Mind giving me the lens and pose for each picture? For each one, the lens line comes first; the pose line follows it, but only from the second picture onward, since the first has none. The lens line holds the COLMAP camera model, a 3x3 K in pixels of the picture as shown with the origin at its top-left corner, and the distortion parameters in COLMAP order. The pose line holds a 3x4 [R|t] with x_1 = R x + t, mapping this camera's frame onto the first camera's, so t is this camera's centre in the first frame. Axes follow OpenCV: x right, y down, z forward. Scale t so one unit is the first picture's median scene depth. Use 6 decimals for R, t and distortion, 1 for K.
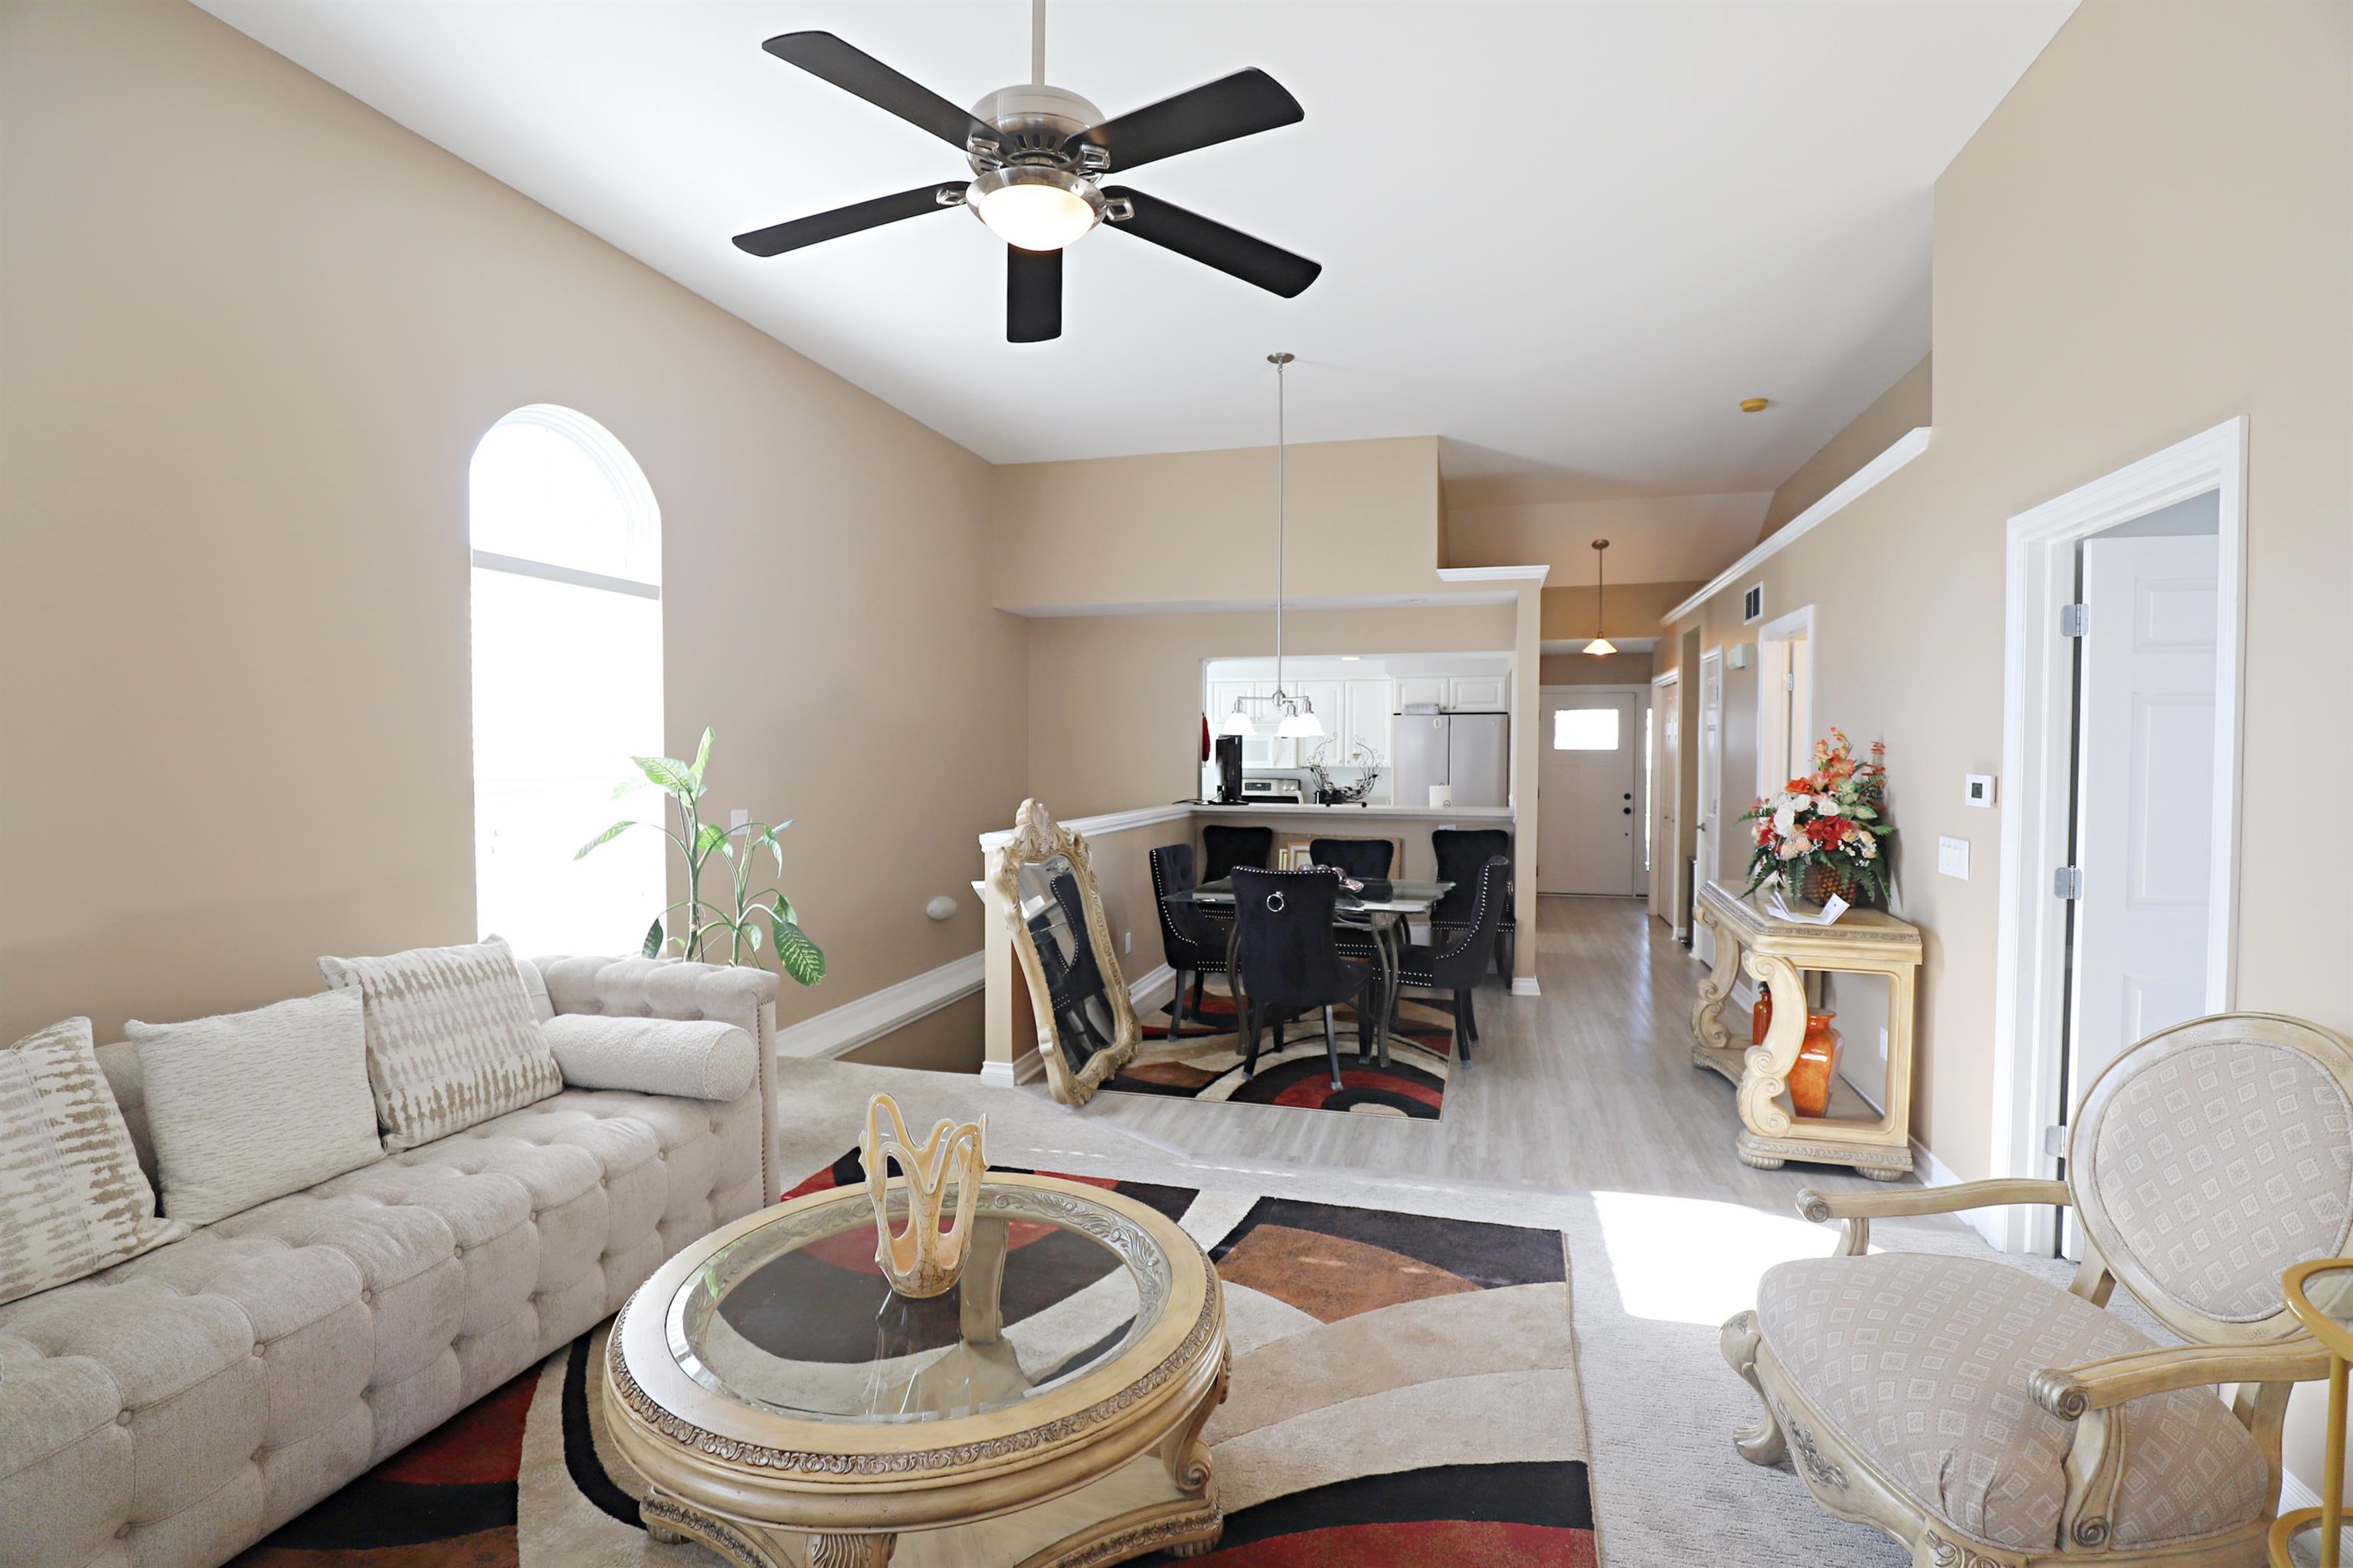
lens RADIAL K [[1098.7, 0, 1176.5], [0, 1098.7, 784.0], [0, 0, 1]] dist [-0.019072, 0.000452]
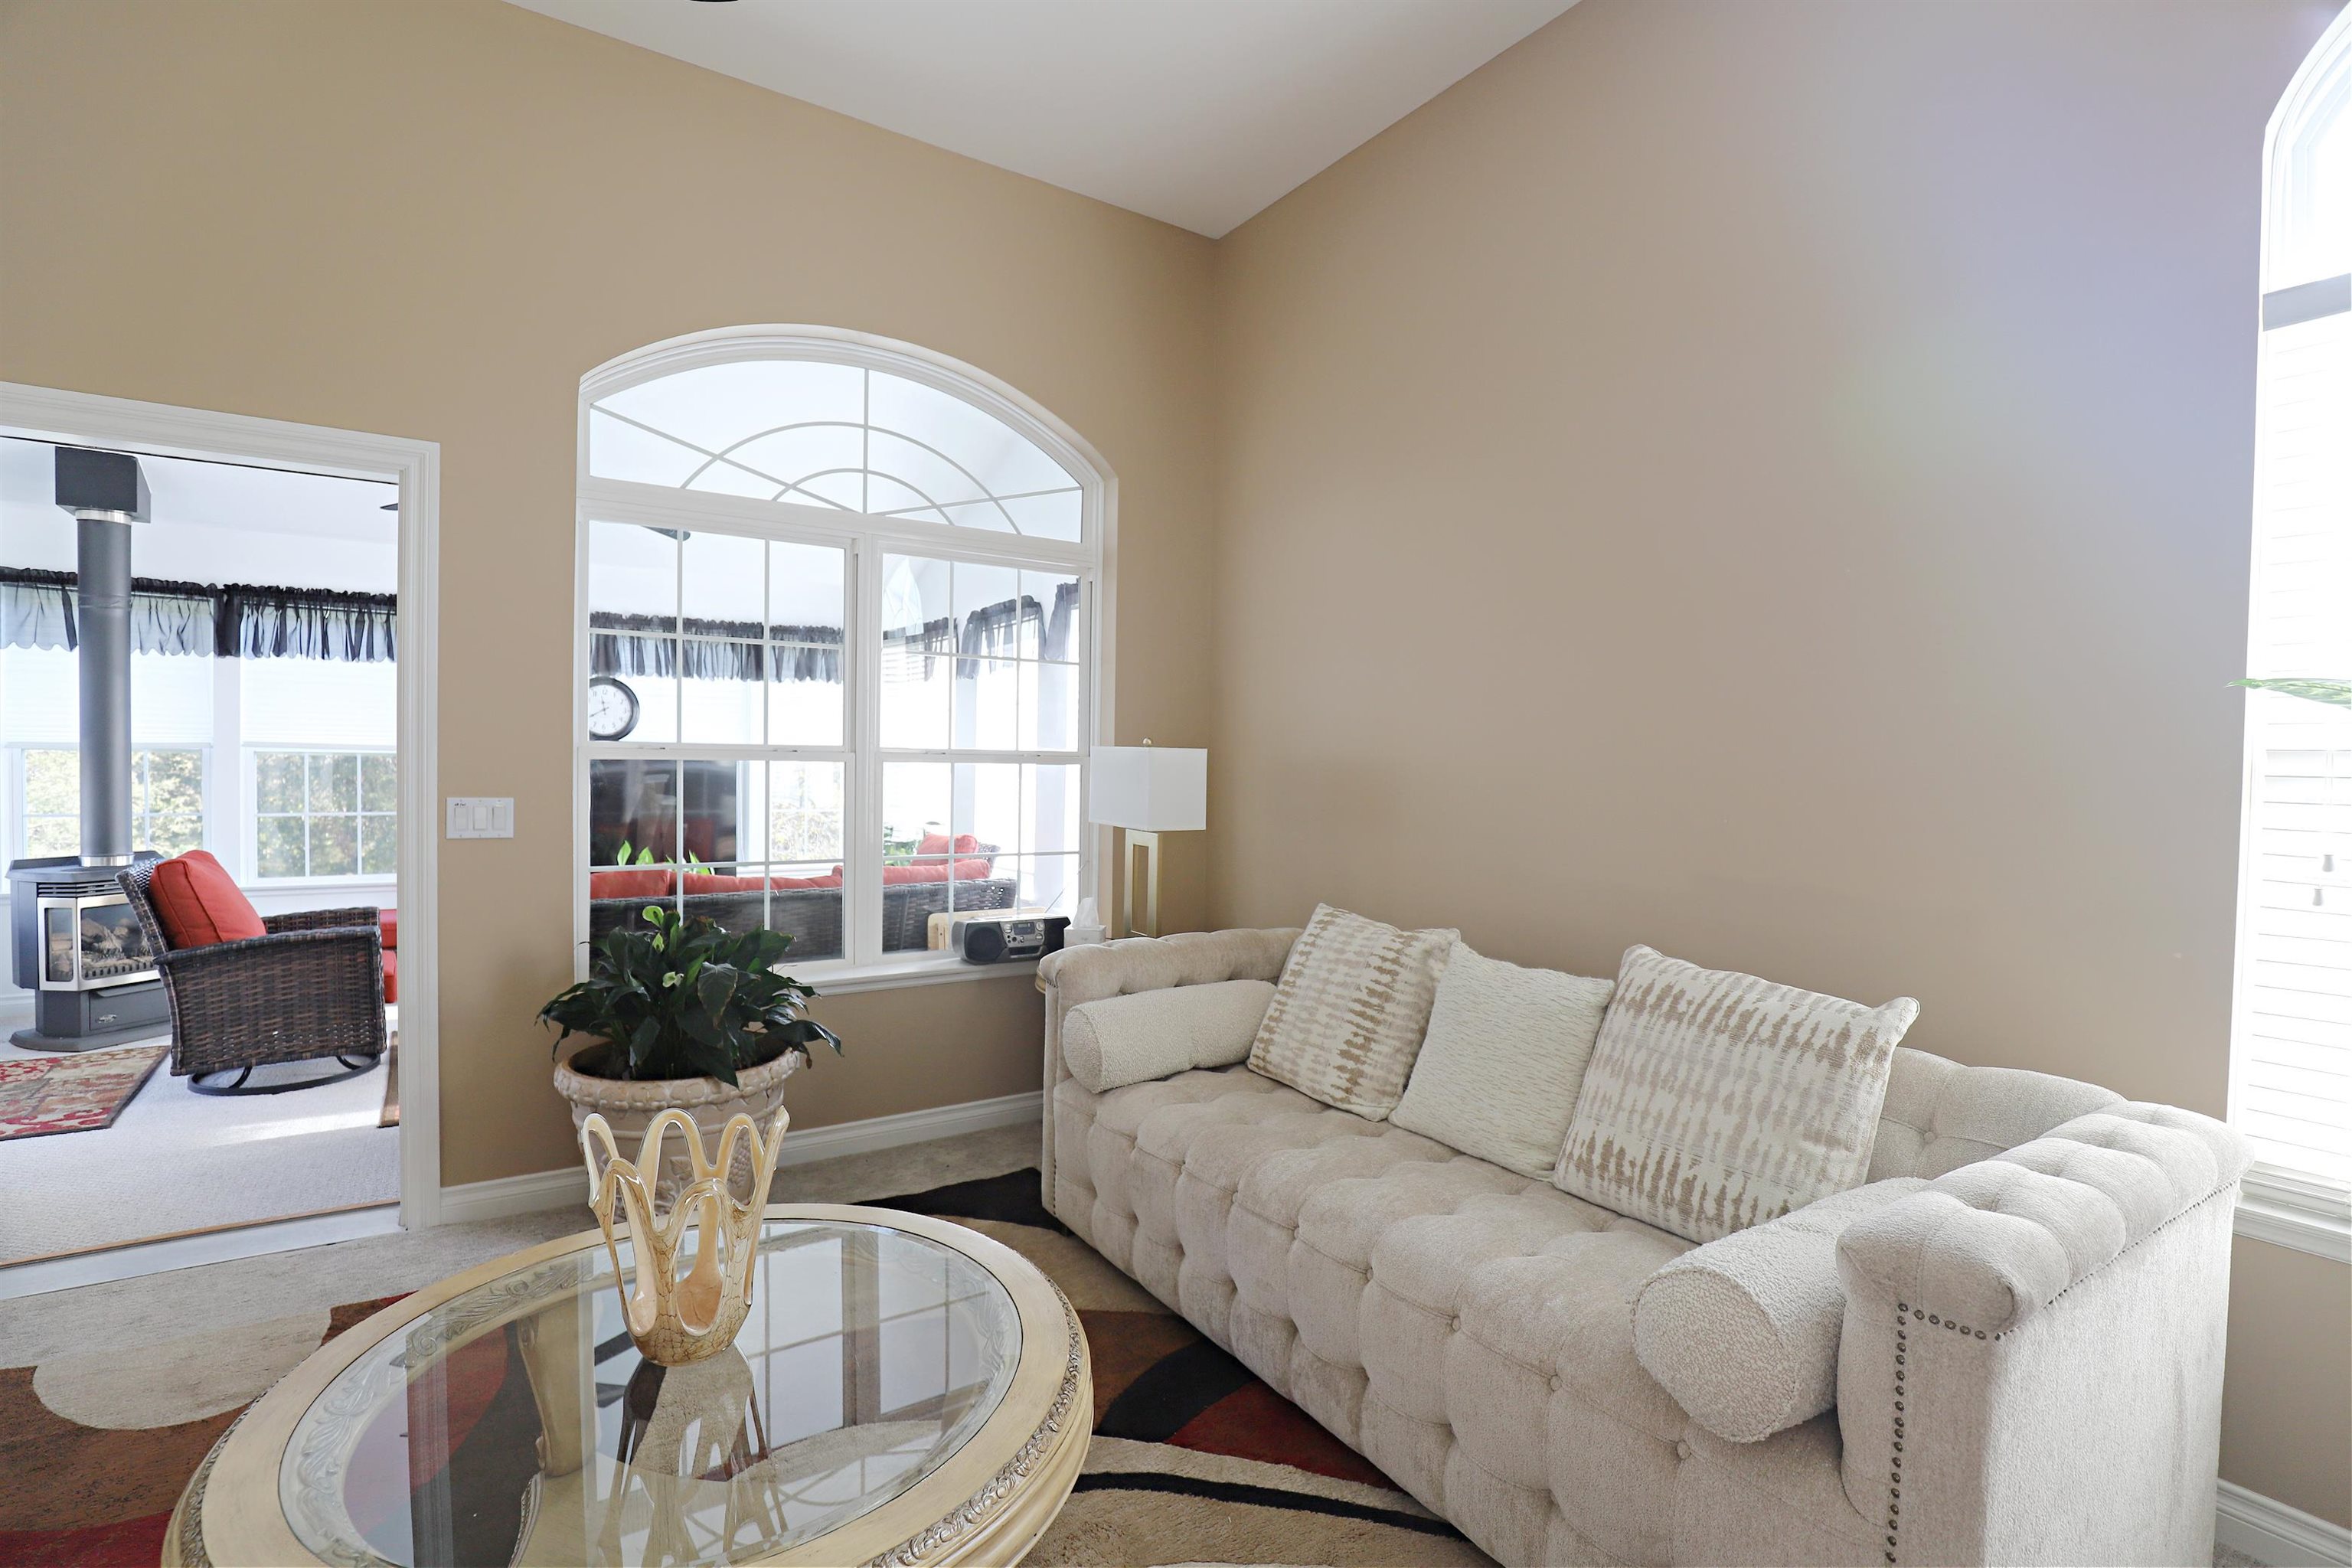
lens RADIAL K [[1098.2, 0, 1176.0], [0, 1098.2, 784.0], [0, 0, 1]] dist [-0.019072, 0.000452]
pose [[-0.660943, 0.001782, -0.750434, 0.079593], [-0.038050, 0.998631, 0.035883, 0.018379], [0.749471, 0.052271, -0.659971, 1.219779]]
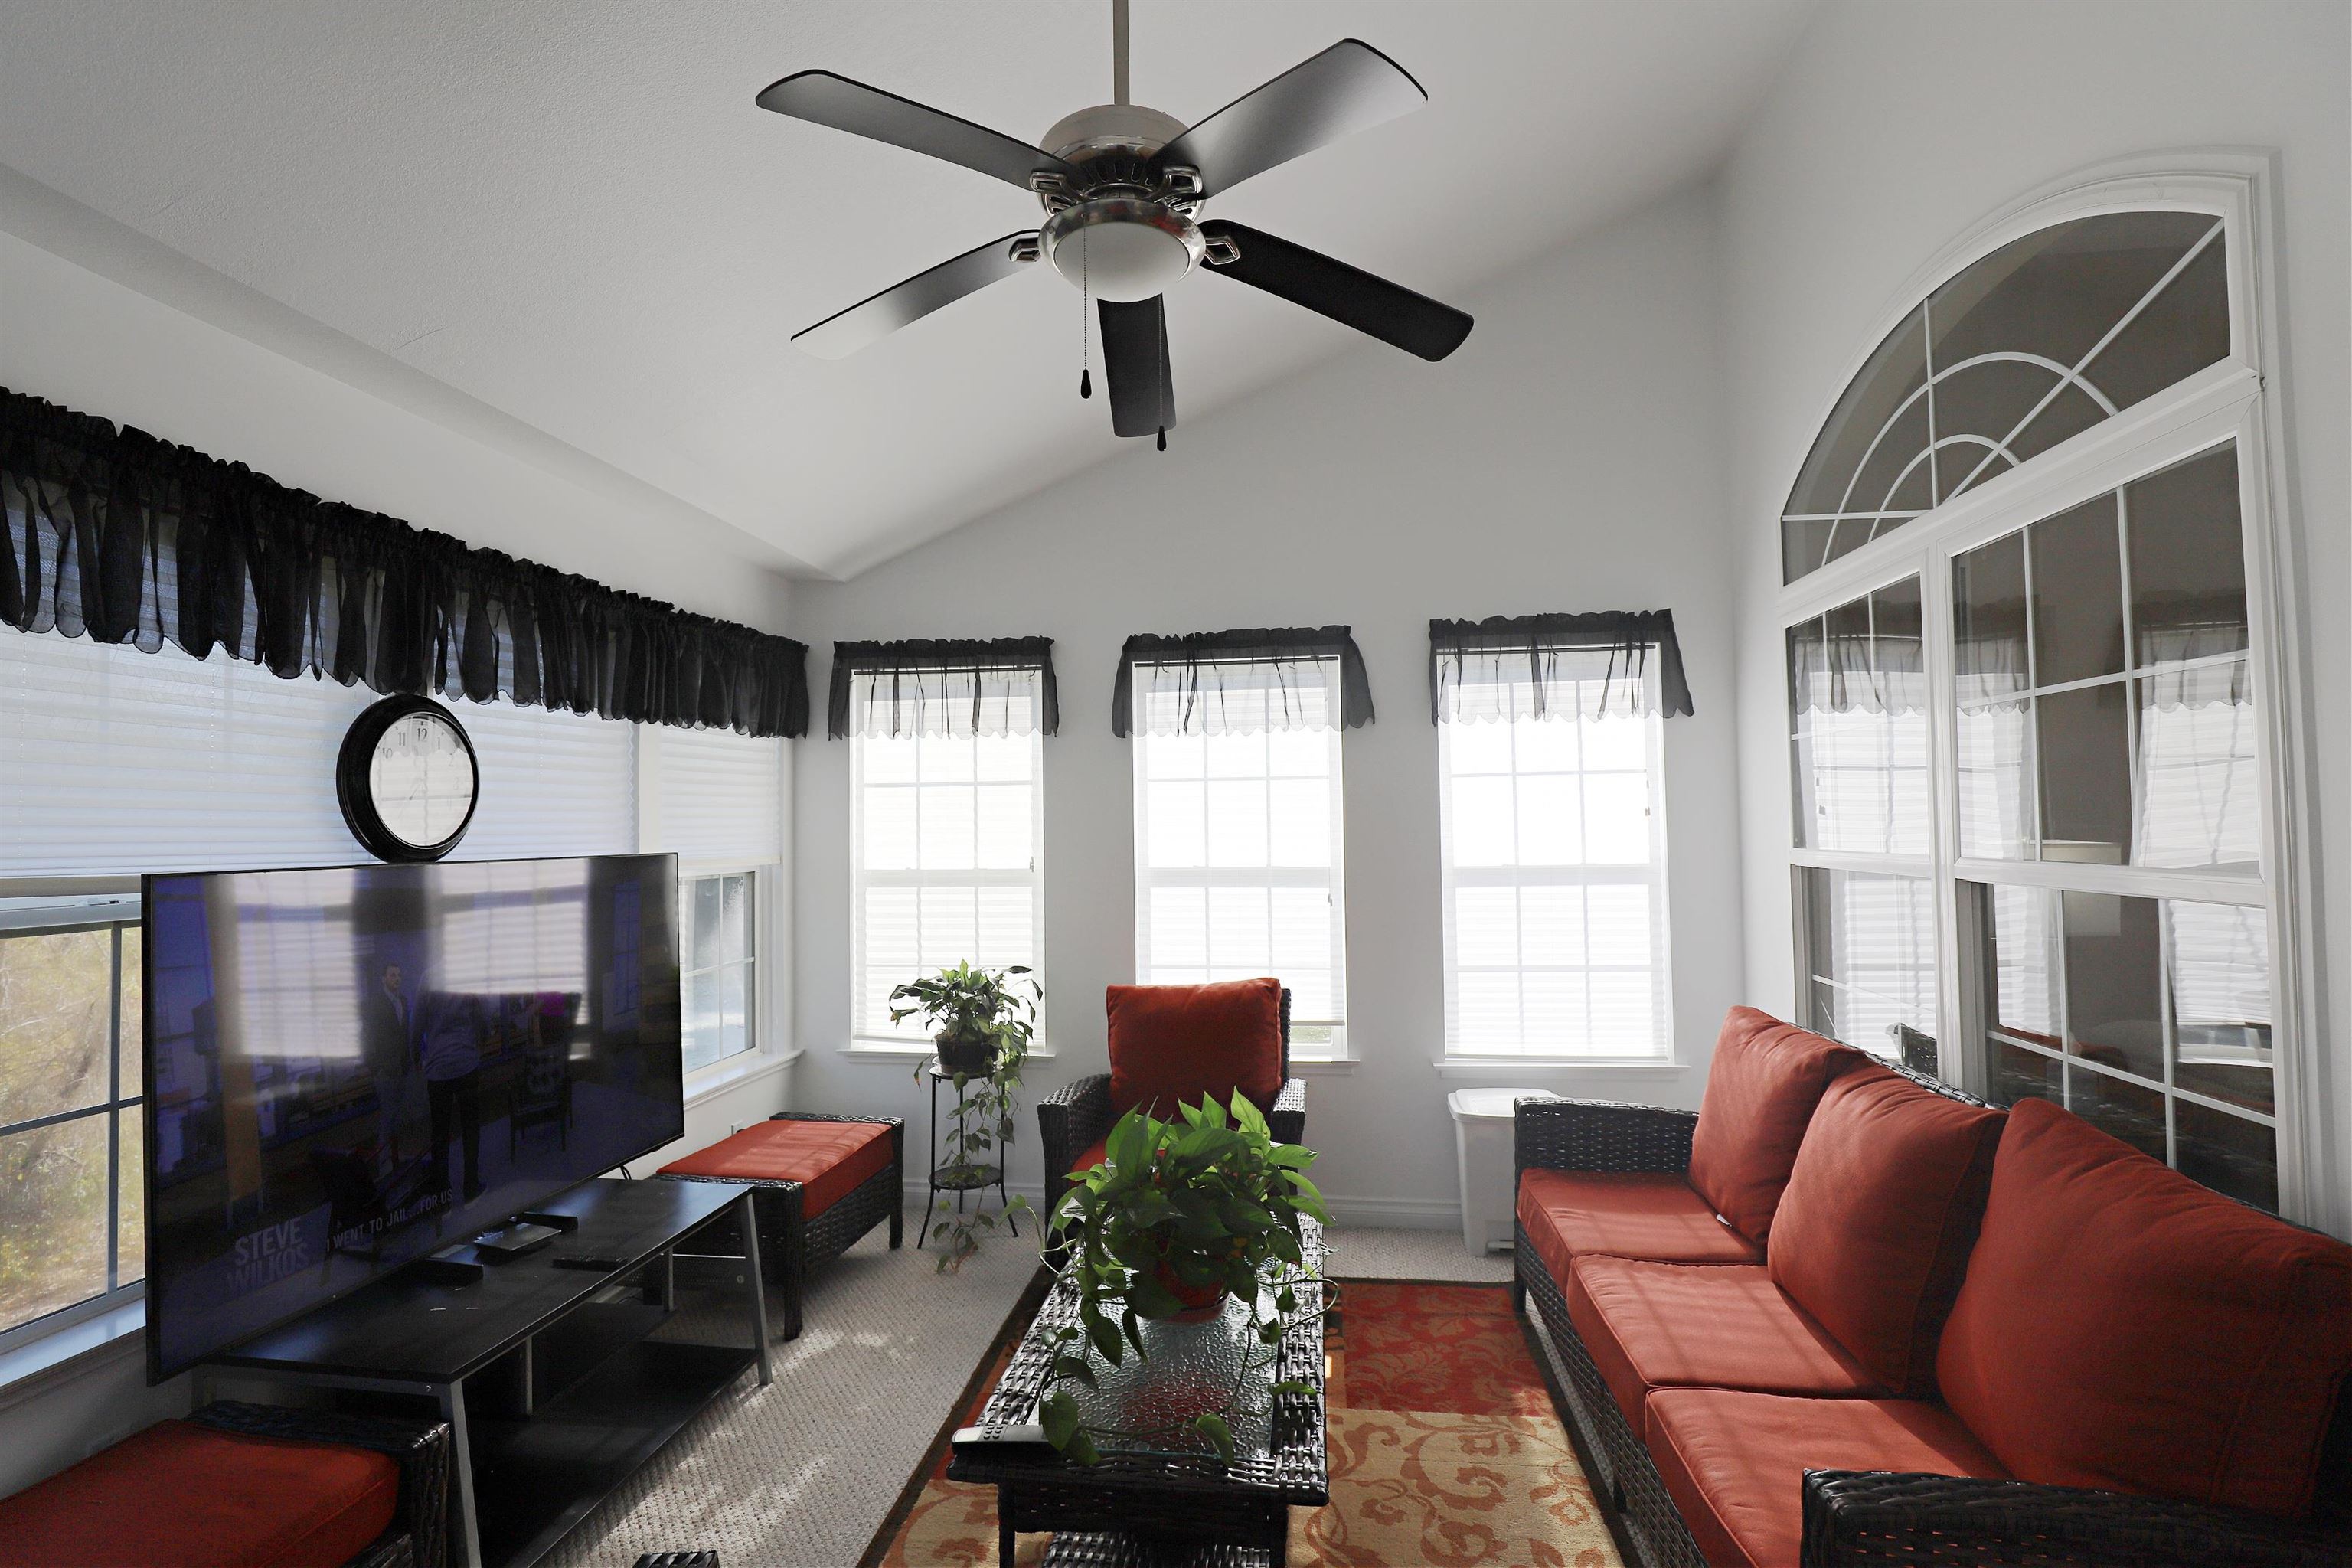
lens RADIAL K [[1110.4, 0, 1163.0], [0, 1110.4, 784.2], [0, 0, 1]] dist [-0.000124, -0.013944]
pose [[0.120717, -0.040825, -0.991847, 0.120135], [-0.011582, 0.999028, -0.042530, 0.024225], [0.992619, 0.016622, 0.120127, -0.767763]]
